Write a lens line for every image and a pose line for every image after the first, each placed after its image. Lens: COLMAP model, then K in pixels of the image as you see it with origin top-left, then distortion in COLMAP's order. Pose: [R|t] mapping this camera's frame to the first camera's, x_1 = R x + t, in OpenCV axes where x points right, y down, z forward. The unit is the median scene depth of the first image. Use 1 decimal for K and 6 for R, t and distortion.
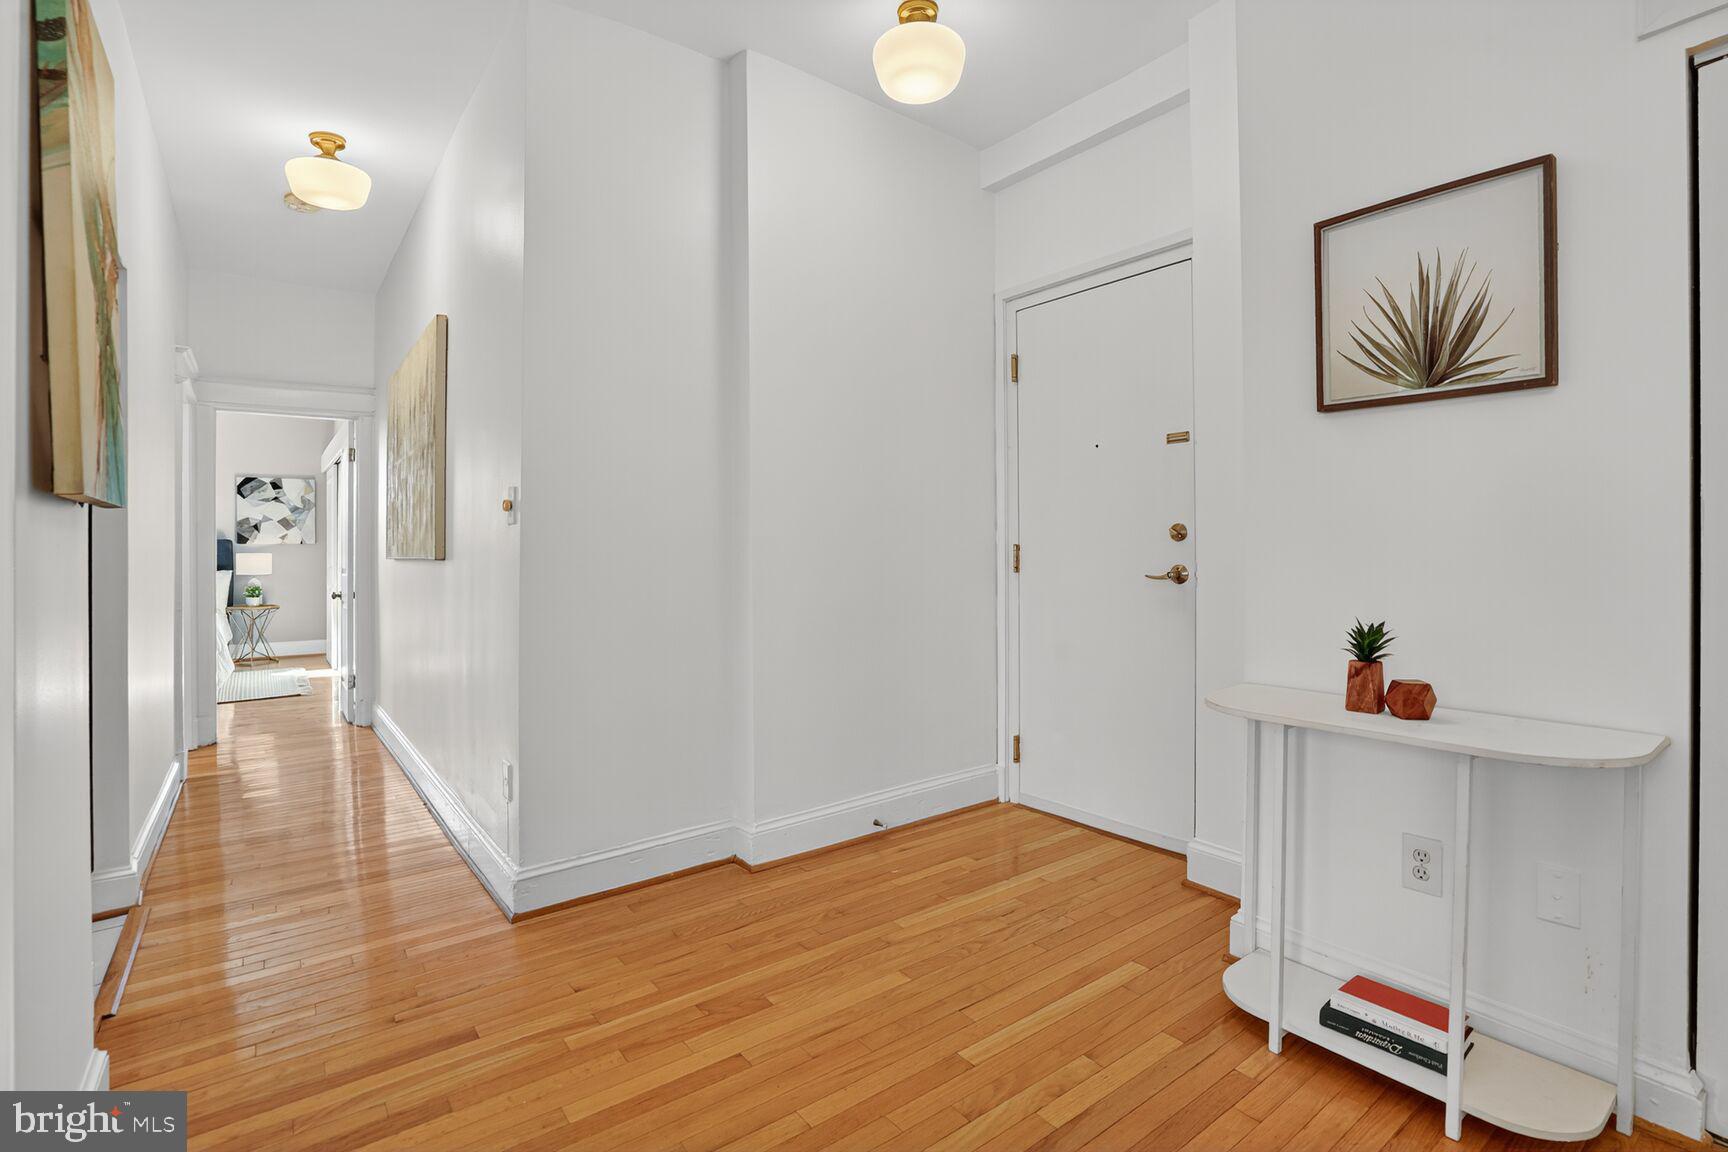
lens RADIAL K [[812.9, 0, 849.1], [0, 812.9, 546.5], [0, 0, 1]] dist [-0.057241, 0.022218]
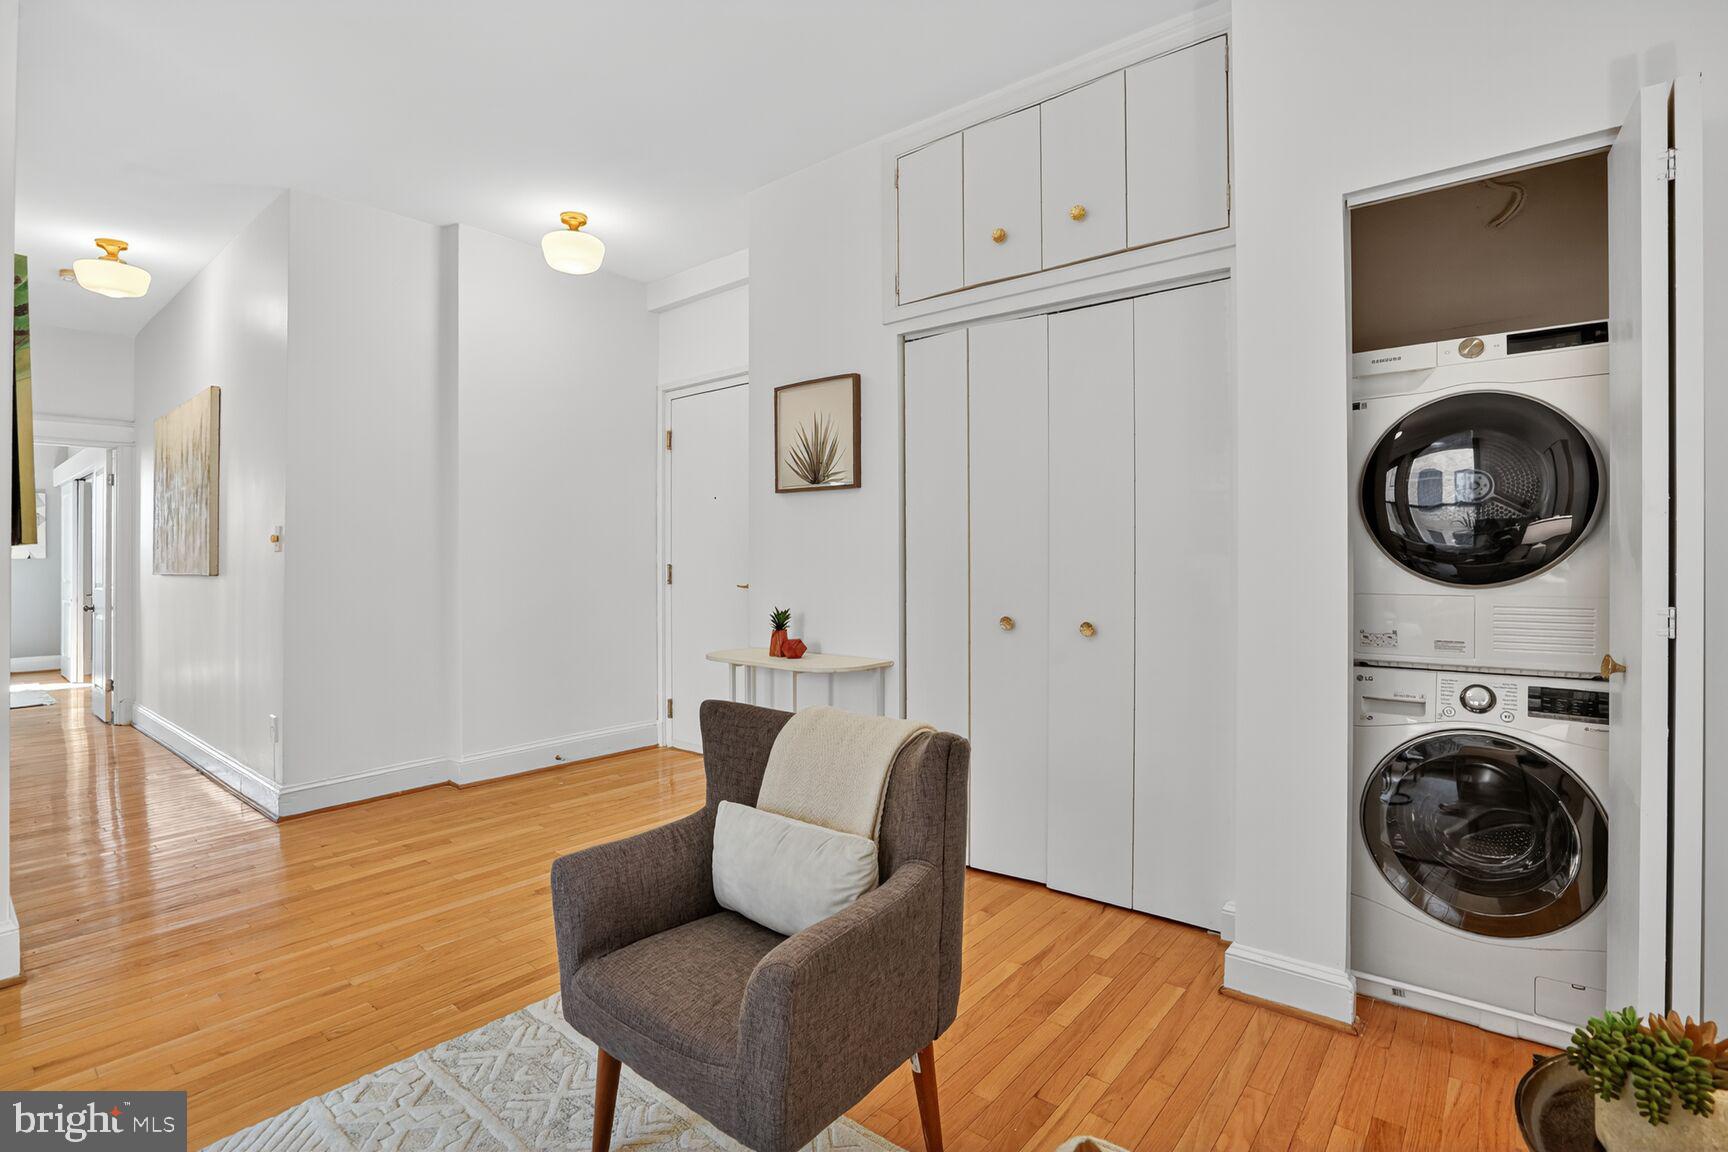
lens RADIAL K [[818.6, 0, 845.6], [0, 818.6, 561.3], [0, 0, 1]] dist [-0.053516, 0.023070]
pose [[0.973973, 0.002148, 0.226653, 0.181581], [-0.002557, 0.999996, 0.001511, -0.010485], [-0.226649, -0.002052, 0.973974, -0.463208]]
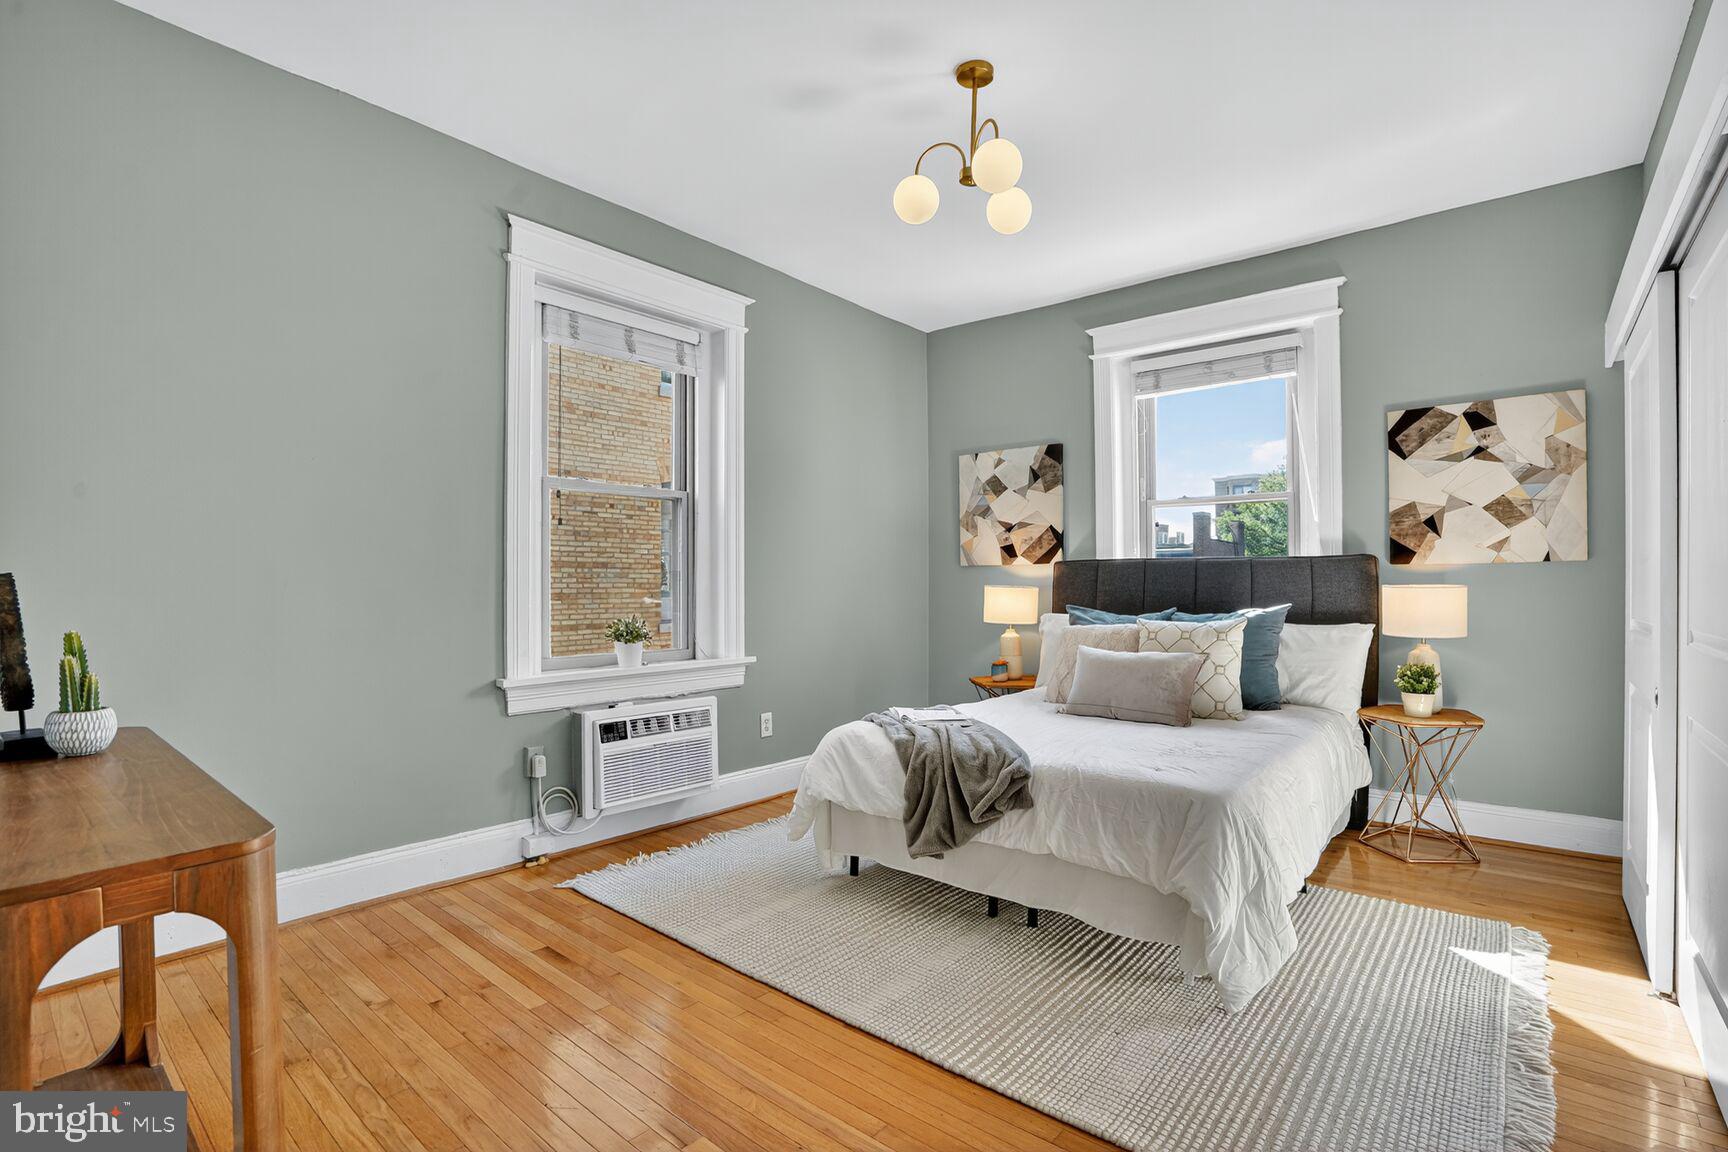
lens RADIAL K [[803.2, 0, 862.1], [0, 803.2, 589.5], [0, 0, 1]] dist [-0.055257, 0.019898]
pose [[0.233930, 0.009439, -0.972208, -0.964951], [0.007123, 0.999909, 0.011422, 0.009267], [0.972227, -0.009597, 0.233842, 1.420289]]
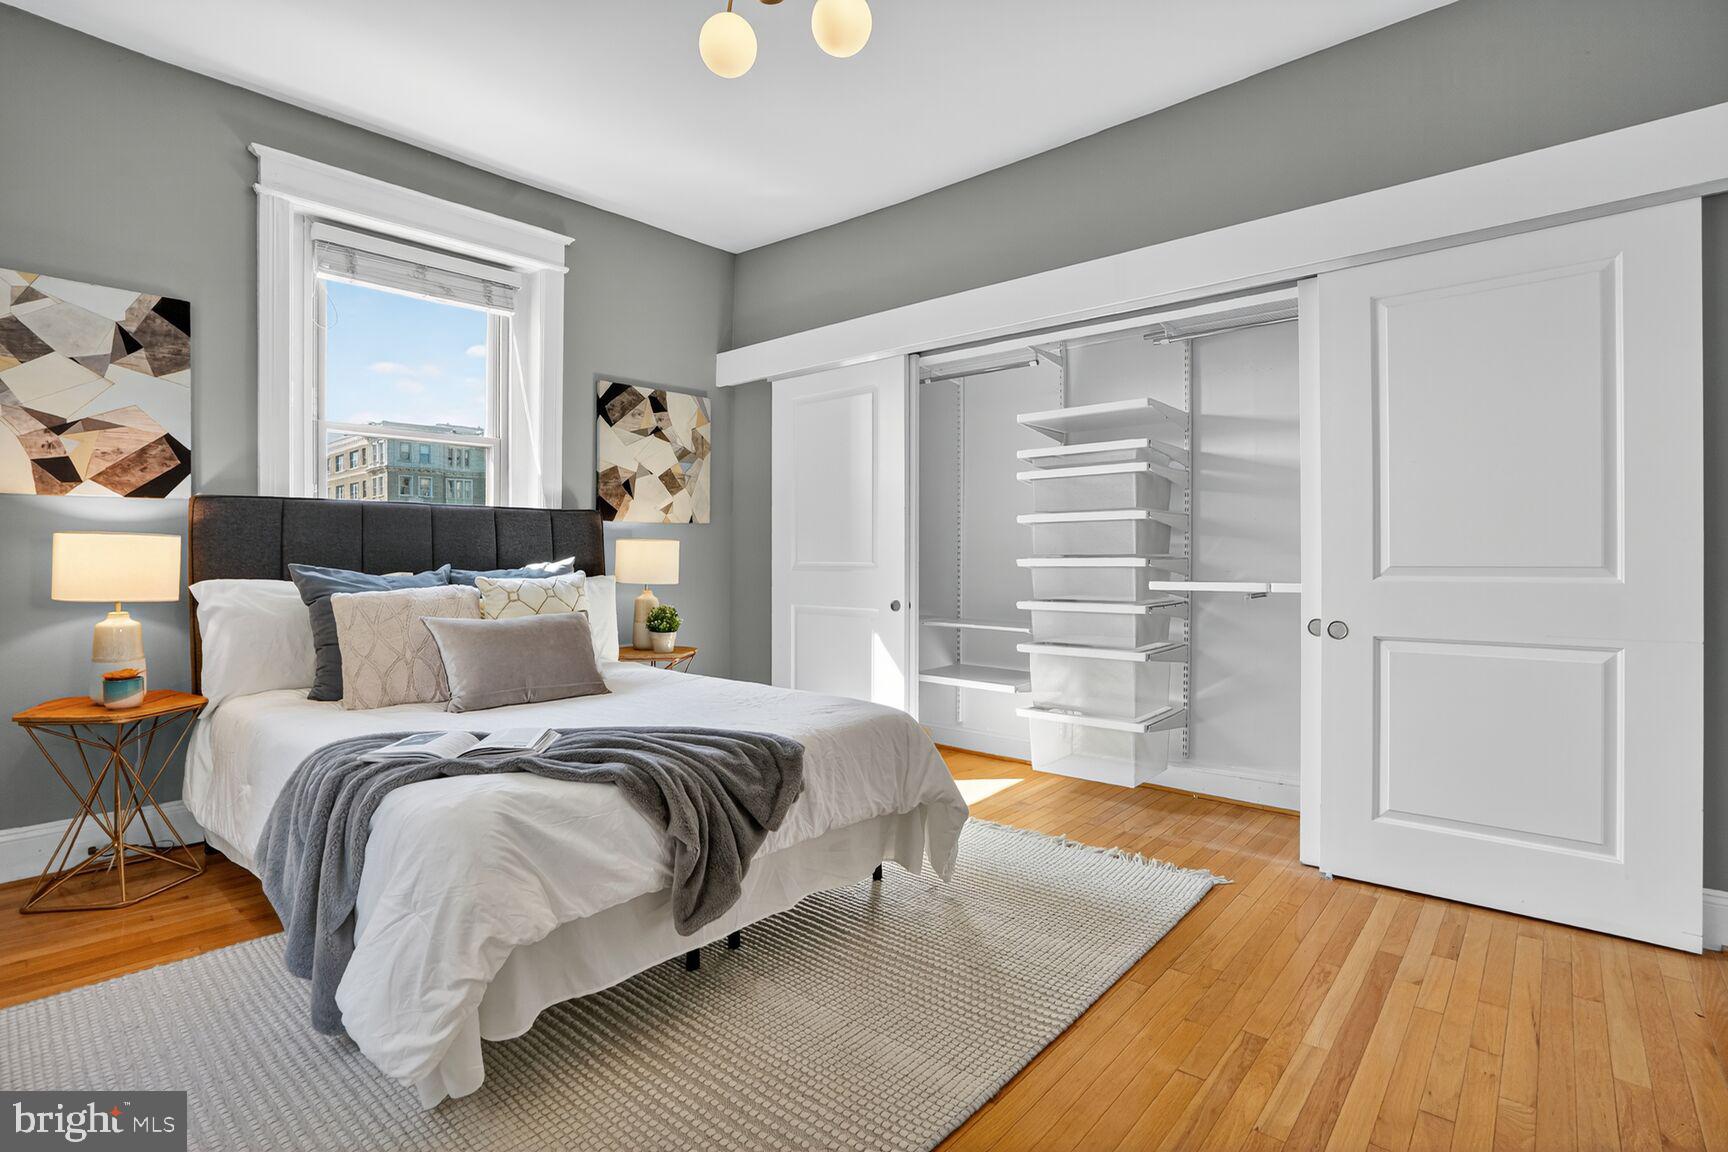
lens RADIAL K [[818.6, 0, 845.6], [0, 818.6, 561.3], [0, 0, 1]] dist [-0.053516, 0.023070]
pose [[0.979980, 0.002683, 0.199078, -1.686371], [-0.006214, 0.999834, 0.017115, 0.028666], [-0.198999, -0.018010, 0.979834, 1.128278]]
